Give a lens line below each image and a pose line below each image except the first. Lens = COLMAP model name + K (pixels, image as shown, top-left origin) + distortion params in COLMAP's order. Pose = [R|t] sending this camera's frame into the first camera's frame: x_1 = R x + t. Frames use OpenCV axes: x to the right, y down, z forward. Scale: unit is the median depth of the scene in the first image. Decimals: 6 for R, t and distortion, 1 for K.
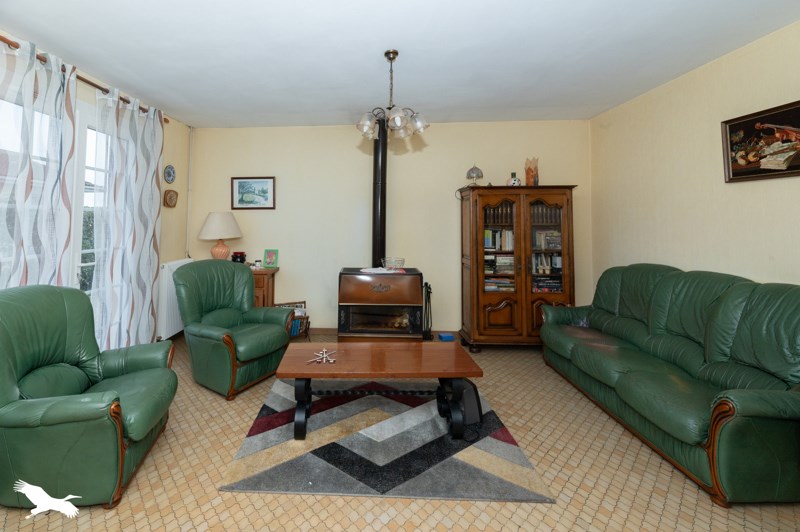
lens RADIAL K [[309.9, 0, 399.2], [0, 309.9, 218.8], [0, 0, 1]] dist [0.000335, 0.000023]
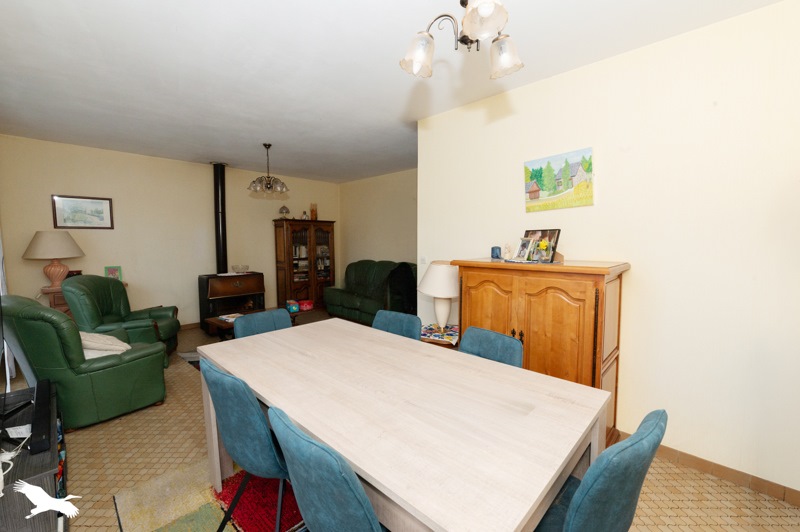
lens RADIAL K [[325.0, 0, 400.0], [0, 325.0, 266.0], [0, 0, 1]] dist [0.000184, 0.000019]
pose [[0.625204, -0.061936, 0.778000, -0.718116], [-0.017888, 0.995447, 0.093621, -0.028834], [-0.780256, -0.072450, 0.621250, -0.537577]]
